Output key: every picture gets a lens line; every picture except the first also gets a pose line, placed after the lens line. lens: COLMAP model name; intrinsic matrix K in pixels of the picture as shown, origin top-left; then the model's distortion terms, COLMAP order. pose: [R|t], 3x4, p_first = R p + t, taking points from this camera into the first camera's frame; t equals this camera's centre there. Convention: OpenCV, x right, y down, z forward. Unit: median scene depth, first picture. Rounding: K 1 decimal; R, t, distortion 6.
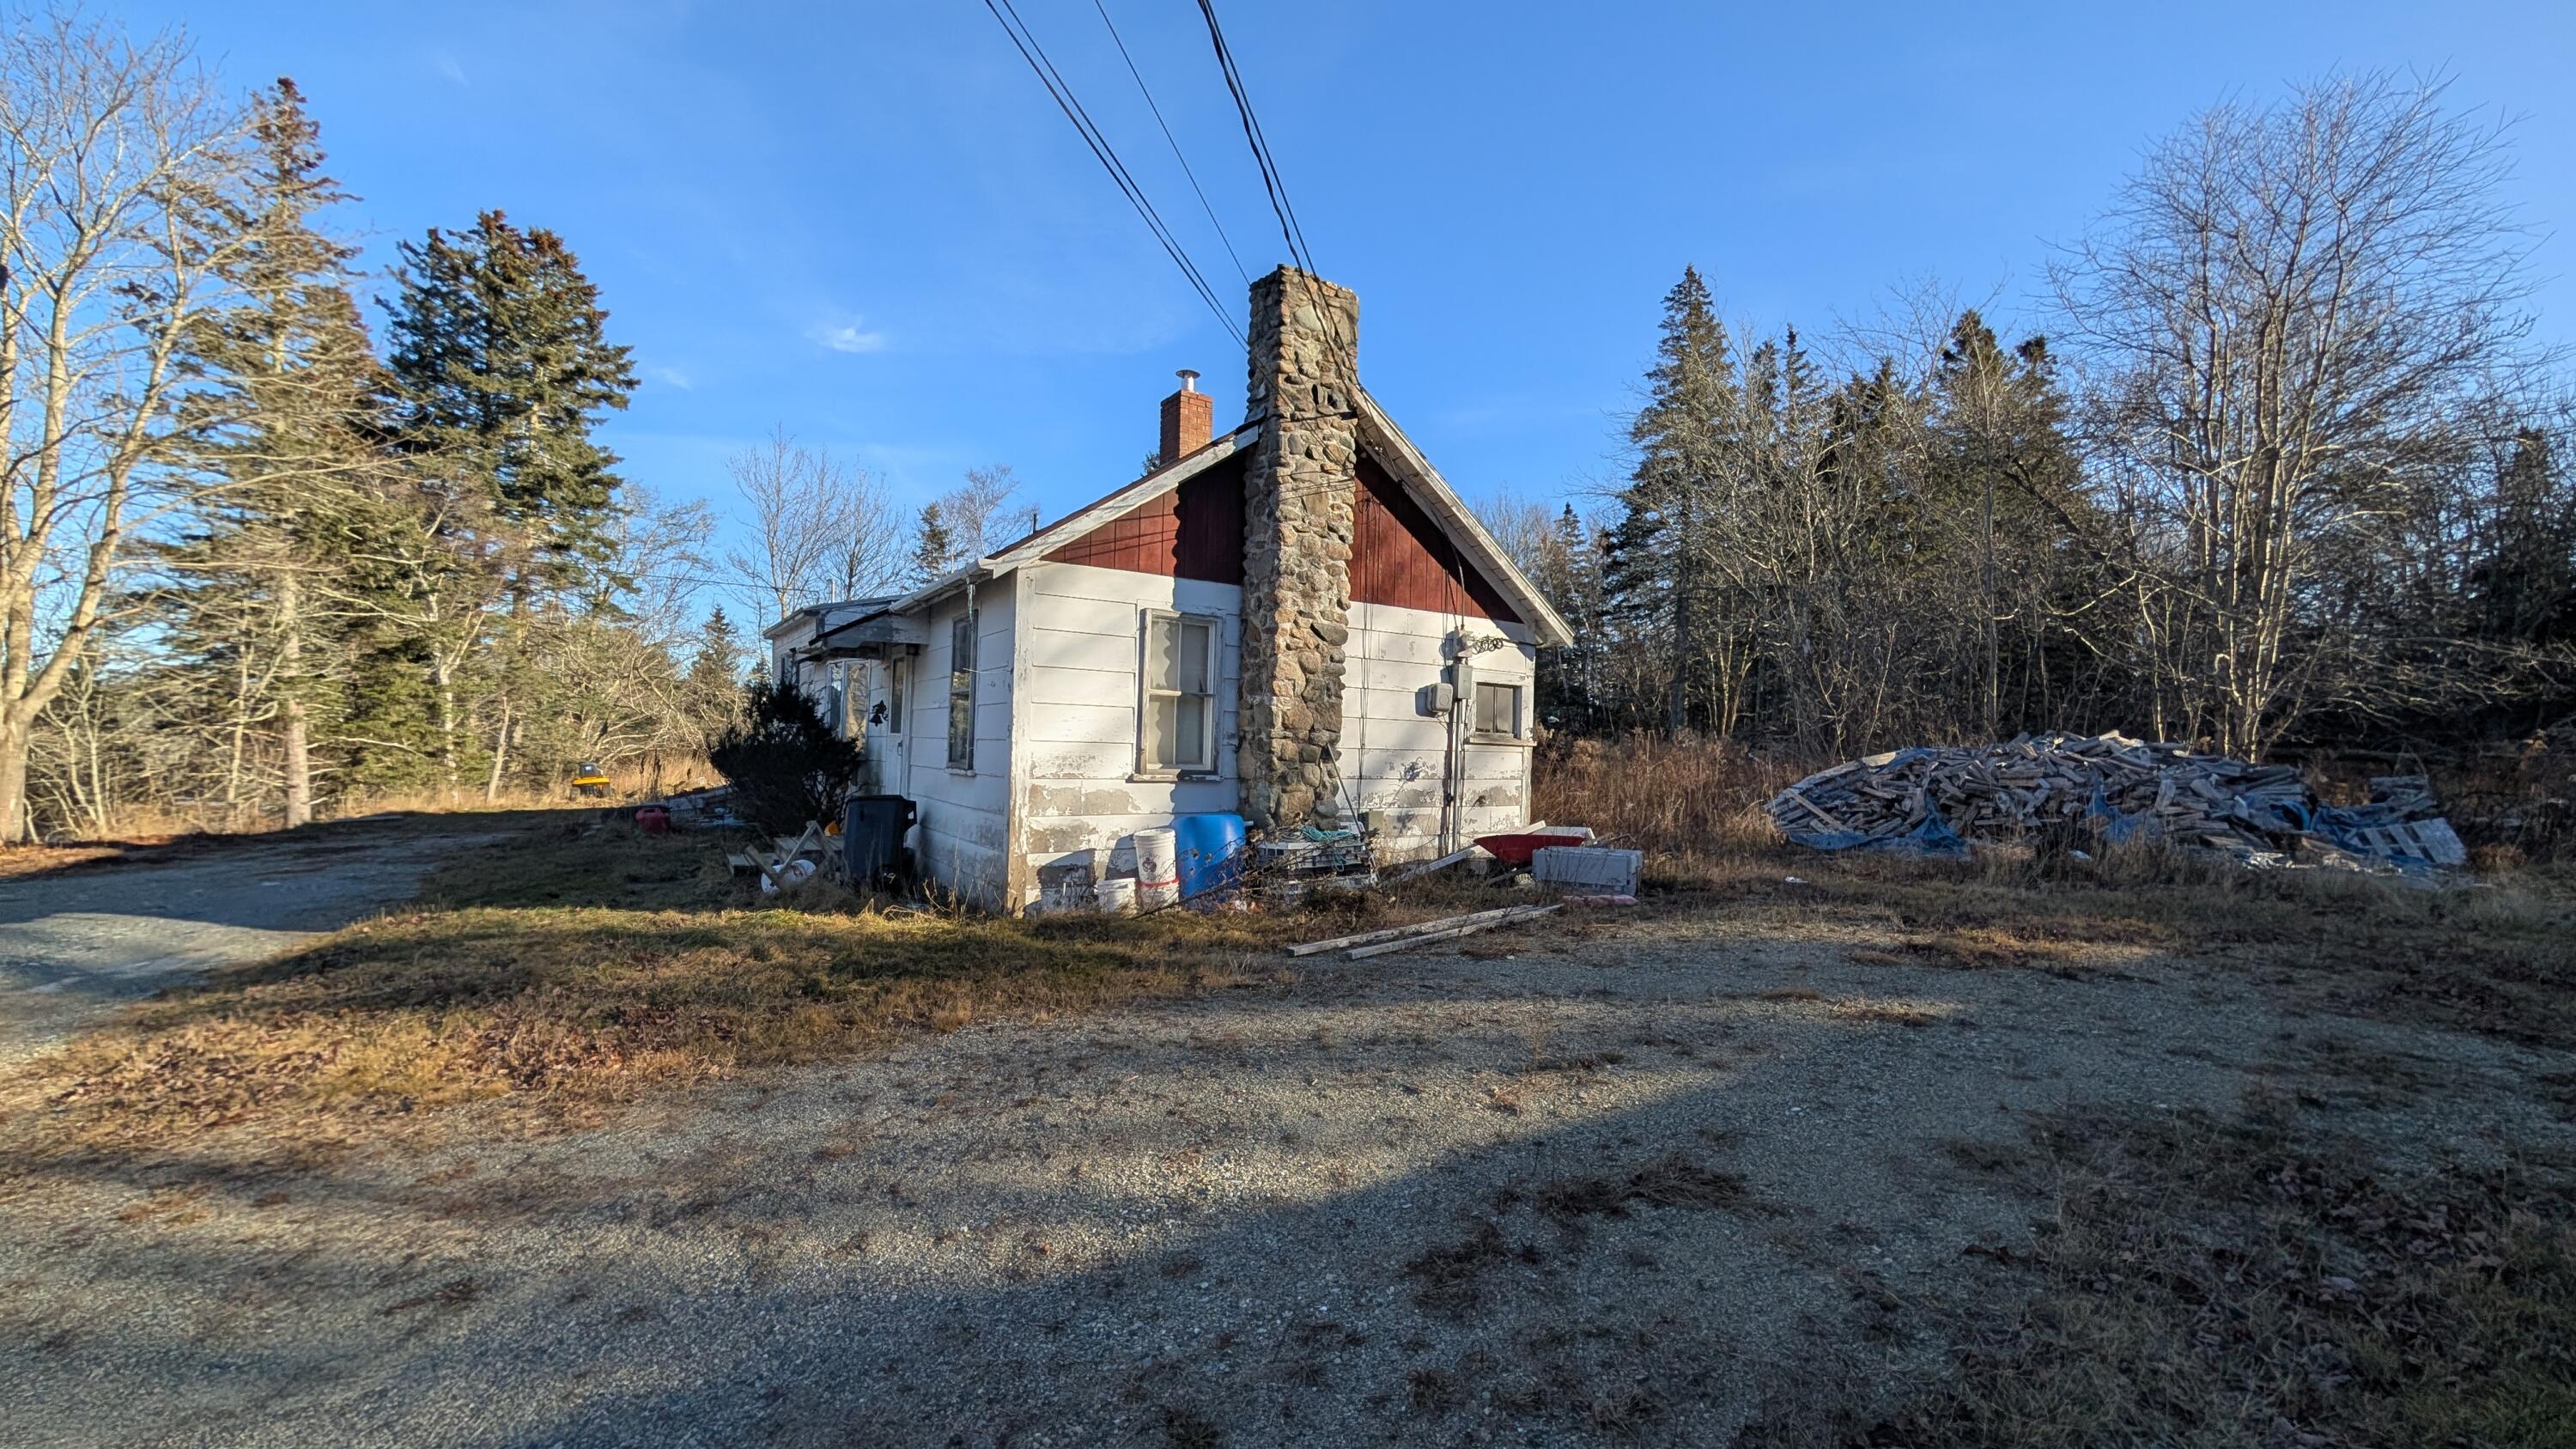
lens RADIAL K [[959.4, 0, 1288.3], [0, 959.4, 742.5], [0, 0, 1]] dist [0.000846, 0.000504]
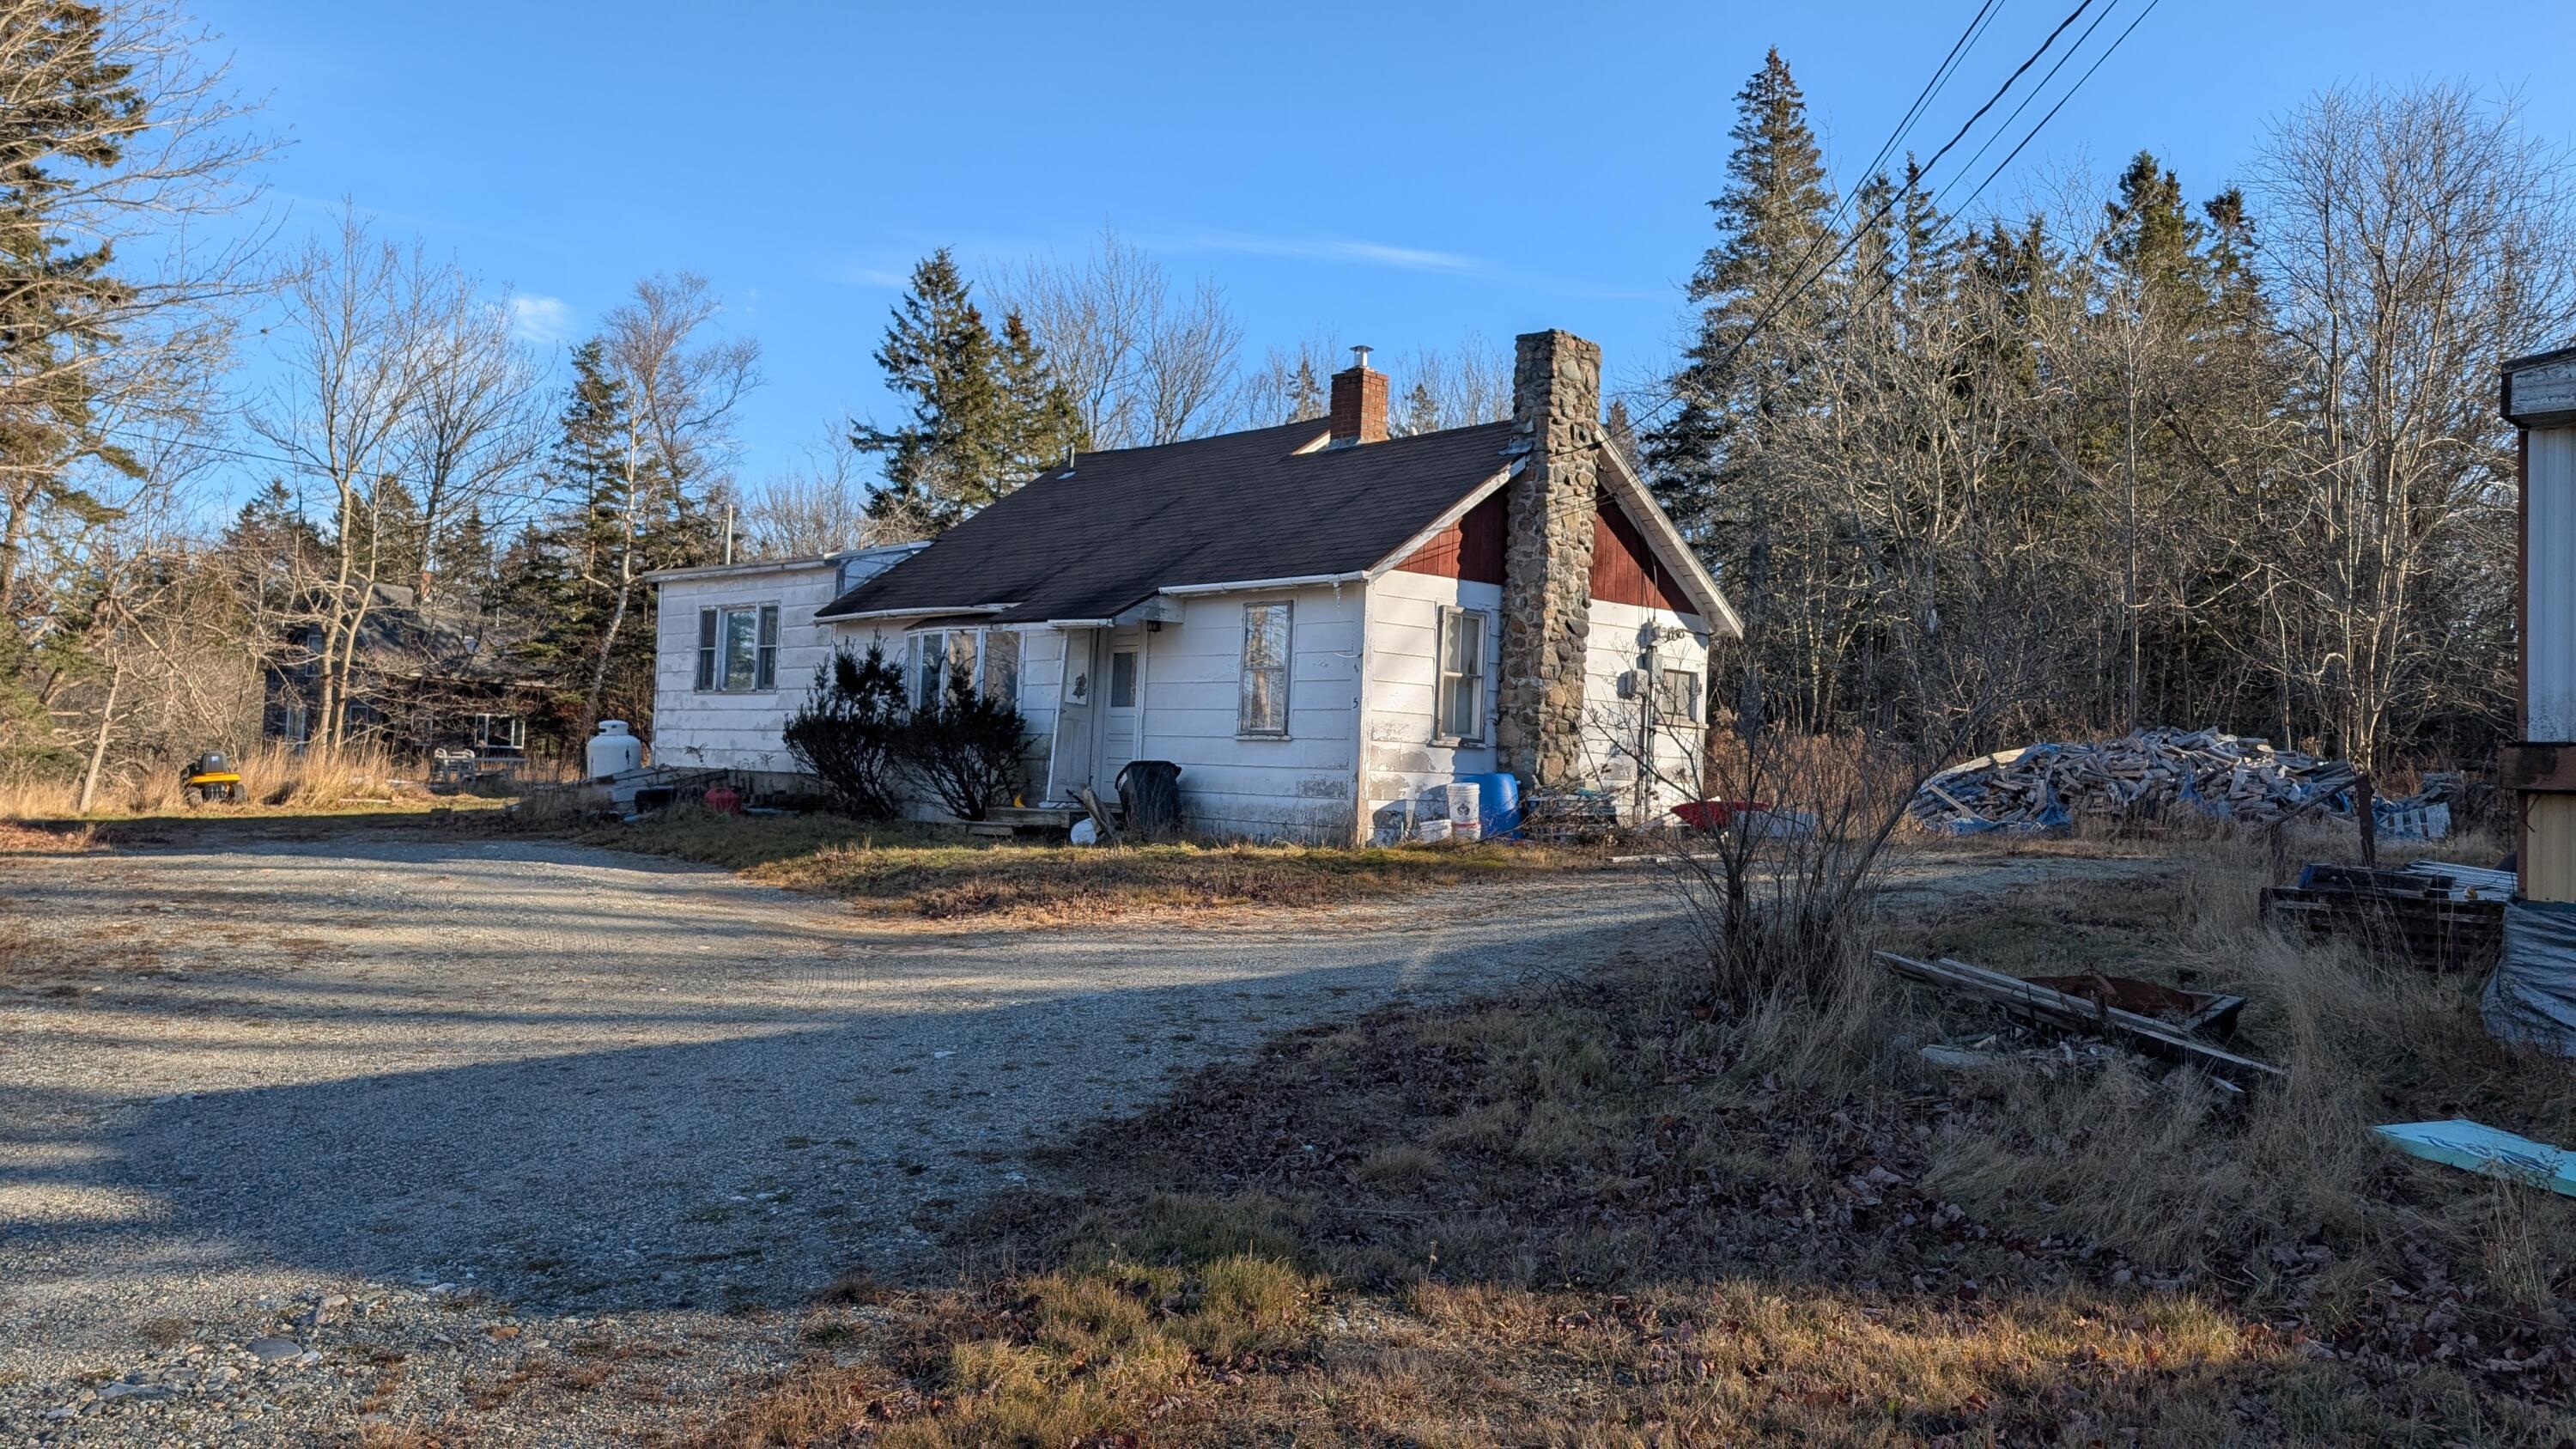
lens RADIAL K [[1864.6, 0, 1289.7], [0, 1864.6, 713.2], [0, 0, 1]] dist [0.014530, -0.022215]
pose [[0.985560, 0.018229, 0.168344, -0.594138], [-0.014199, 0.999584, -0.025112, 0.048229], [-0.168731, 0.022359, 0.985408, -1.047605]]
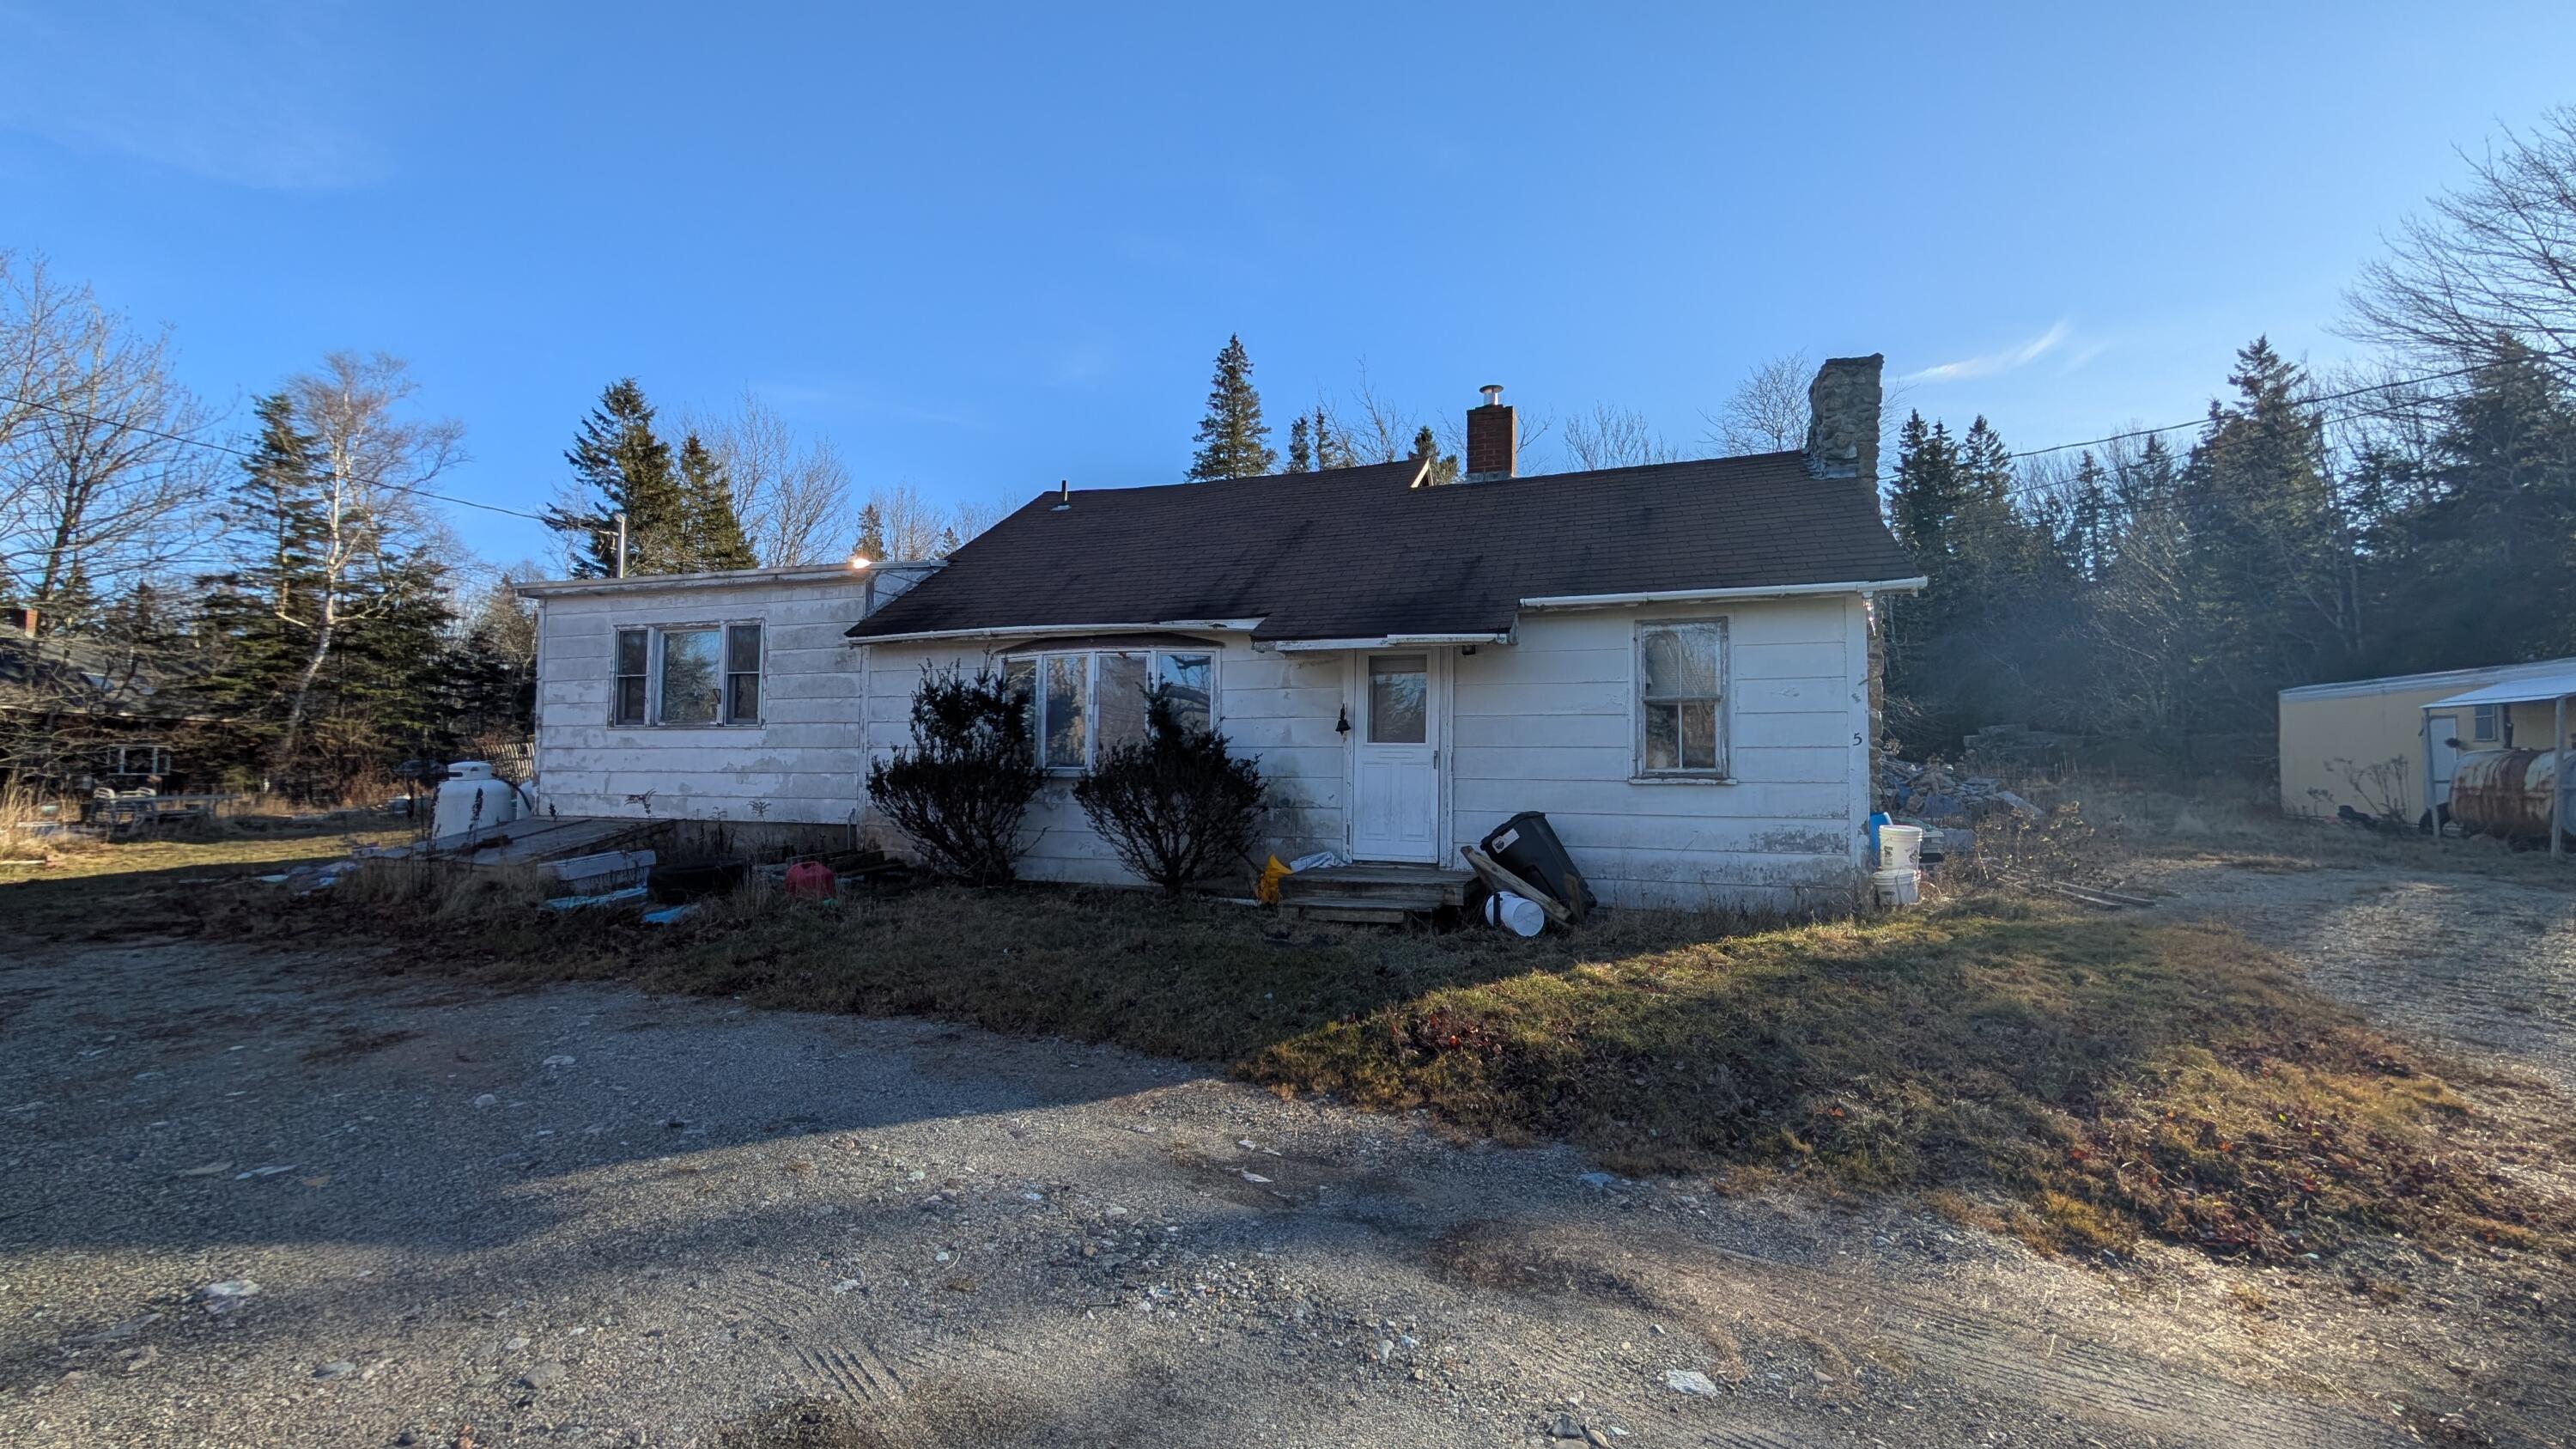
lens RADIAL K [[959.4, 0, 1261.2], [0, 959.4, 741.8], [0, 0, 1]] dist [0.000846, 0.000504]
pose [[0.791959, 0.003468, 0.610565, -1.098045], [0.007537, 0.999852, -0.015456, 0.001962], [-0.610528, 0.016843, 0.791815, 0.416357]]
